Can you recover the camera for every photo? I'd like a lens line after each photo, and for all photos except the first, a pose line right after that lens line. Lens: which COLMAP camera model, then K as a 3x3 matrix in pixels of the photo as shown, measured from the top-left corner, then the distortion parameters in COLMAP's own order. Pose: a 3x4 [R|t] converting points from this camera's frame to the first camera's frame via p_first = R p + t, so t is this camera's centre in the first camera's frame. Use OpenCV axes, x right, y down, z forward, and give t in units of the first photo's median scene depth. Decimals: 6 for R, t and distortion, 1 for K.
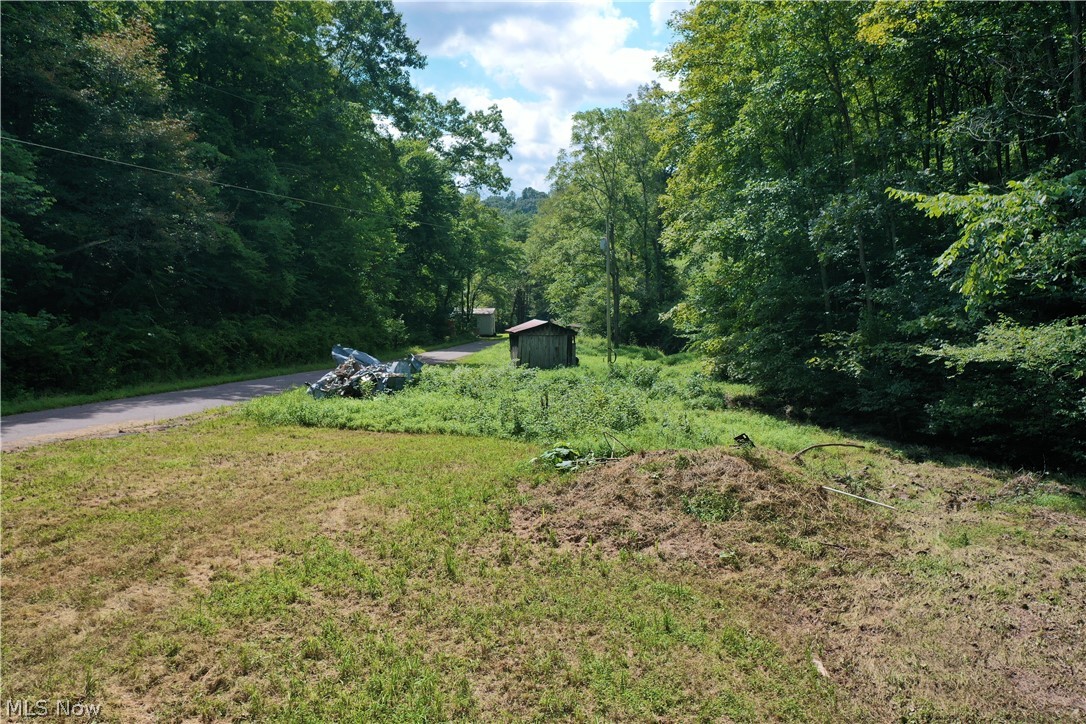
lens RADIAL K [[858.0, 0, 546.9], [0, 858.0, 358.4], [0, 0, 1]] dist [-0.000375, 0.000353]
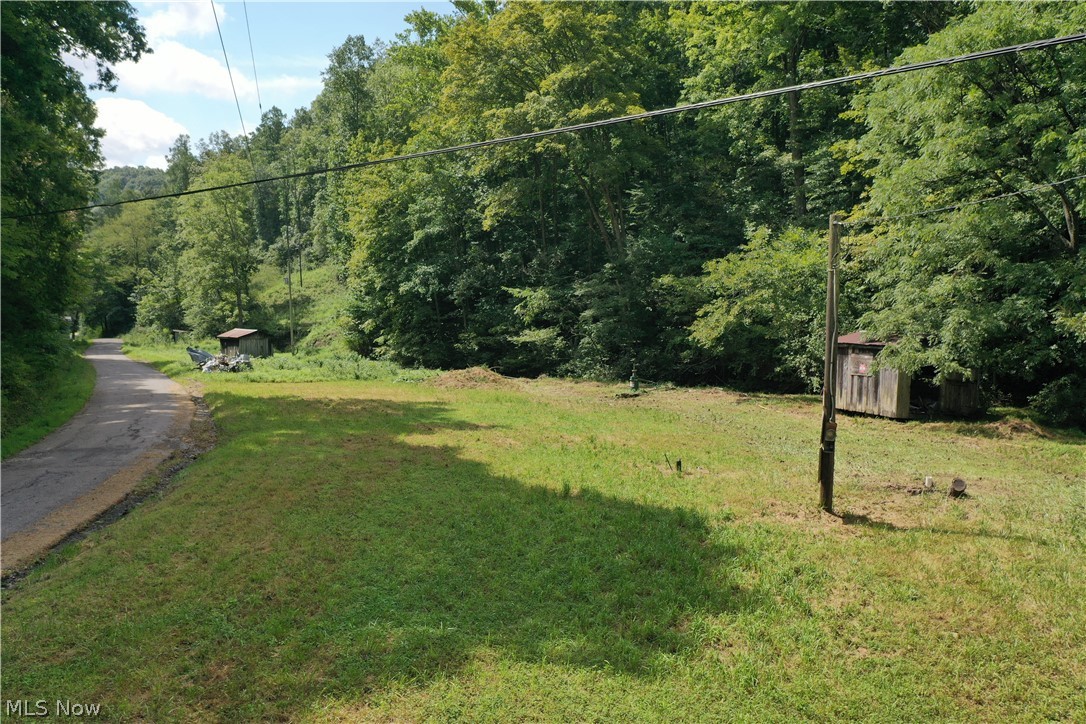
lens RADIAL K [[858.0, 0, 546.9], [0, 858.0, 358.4], [0, 0, 1]] dist [-0.000375, 0.000353]
pose [[0.811321, -0.040049, 0.583228, -0.942603], [0.034687, 0.999191, 0.020359, 0.001215], [-0.583571, 0.003713, 0.812054, -1.177955]]
